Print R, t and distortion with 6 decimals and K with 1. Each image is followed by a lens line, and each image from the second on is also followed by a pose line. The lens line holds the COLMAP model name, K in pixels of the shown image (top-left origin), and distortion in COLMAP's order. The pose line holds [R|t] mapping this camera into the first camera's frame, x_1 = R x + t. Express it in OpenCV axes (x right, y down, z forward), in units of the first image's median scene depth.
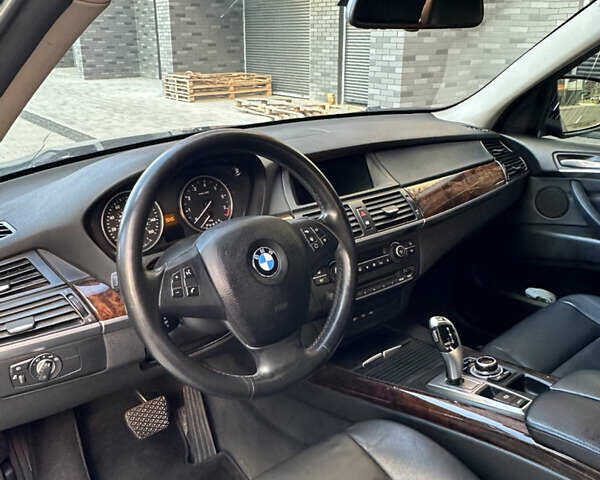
lens RADIAL K [[531.9, 0, 298.8], [0, 531.9, 241.2], [0, 0, 1]] dist [-0.002920, -0.011779]
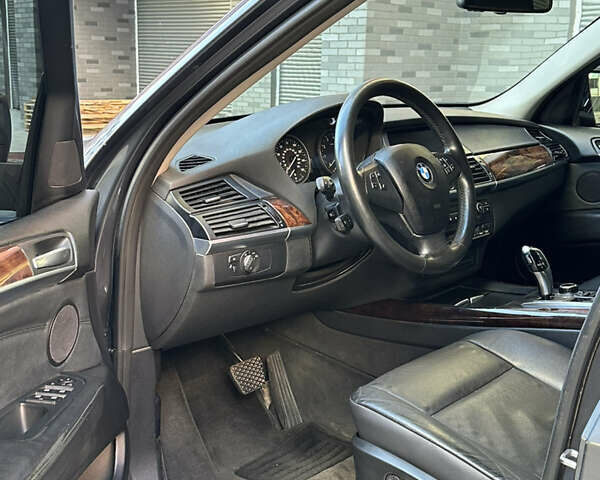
lens RADIAL K [[755.5, 0, 303.2], [0, 755.5, 238.5], [0, 0, 1]] dist [0.080240, 0.000000]
pose [[0.989929, -0.010482, 0.141173, -0.356381], [0.029543, 0.990594, -0.133610, 0.251409], [-0.138445, 0.136435, 0.980927, -0.455200]]
